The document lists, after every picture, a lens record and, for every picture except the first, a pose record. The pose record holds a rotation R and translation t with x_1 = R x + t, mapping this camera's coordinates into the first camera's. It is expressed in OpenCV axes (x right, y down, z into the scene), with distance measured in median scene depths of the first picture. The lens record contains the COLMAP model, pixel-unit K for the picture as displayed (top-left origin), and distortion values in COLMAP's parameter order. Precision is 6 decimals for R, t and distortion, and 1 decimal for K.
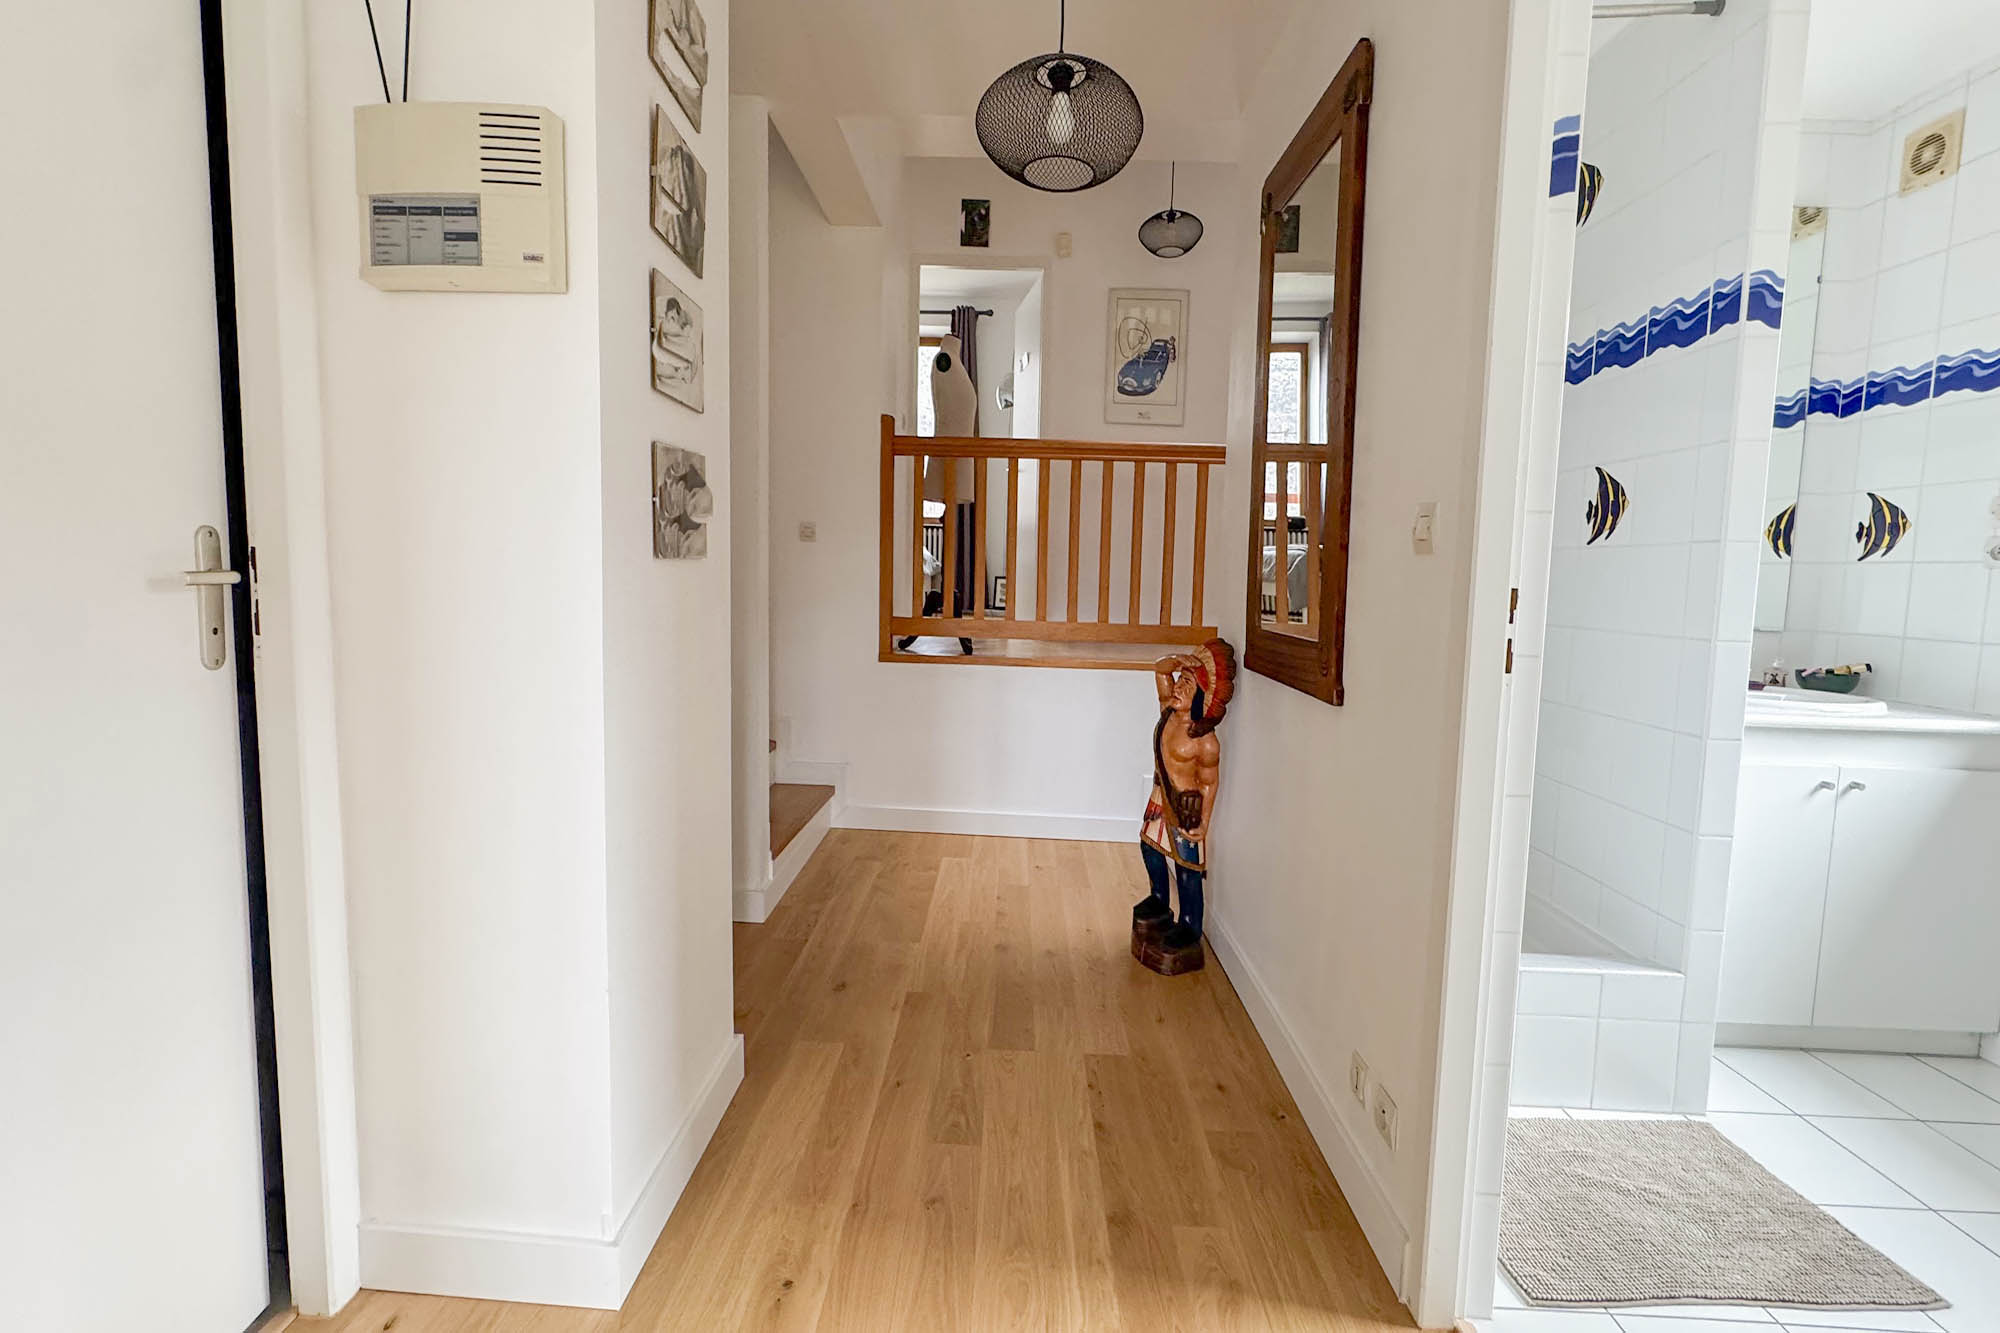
lens RADIAL K [[808.3, 0, 993.7], [0, 808.3, 629.2], [0, 0, 1]] dist [-0.001428, 0.000350]
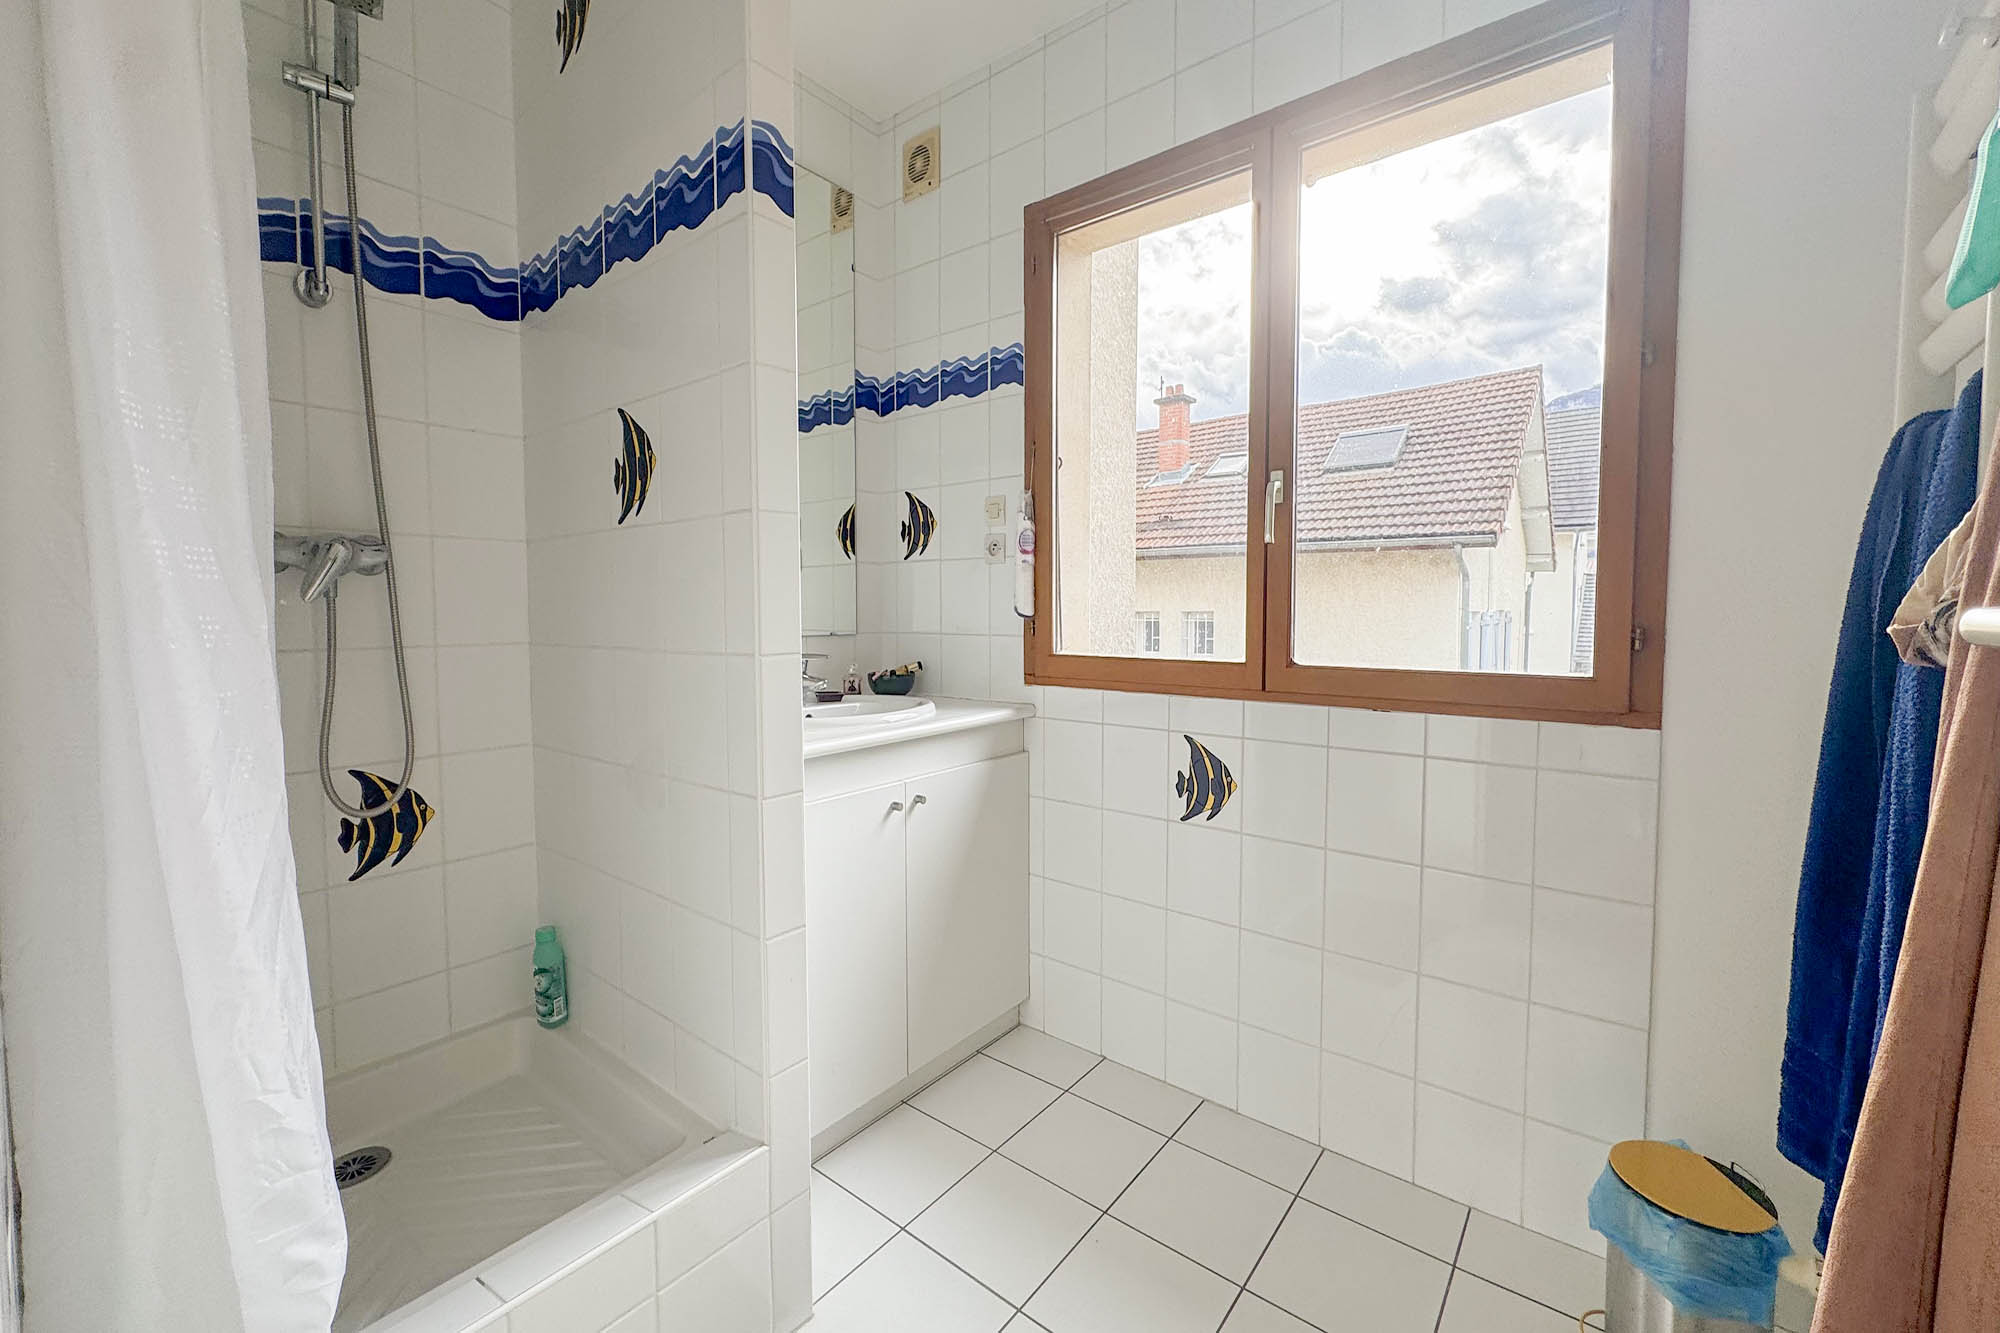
lens RADIAL K [[808.3, 0, 992.3], [0, 808.3, 659.4], [0, 0, 1]] dist [-0.001428, 0.000350]
pose [[0.611411, -0.083394, 0.786907, 0.374090], [0.076868, 0.995988, 0.045828, 0.000665], [-0.787571, 0.032468, 0.615368, 0.333202]]
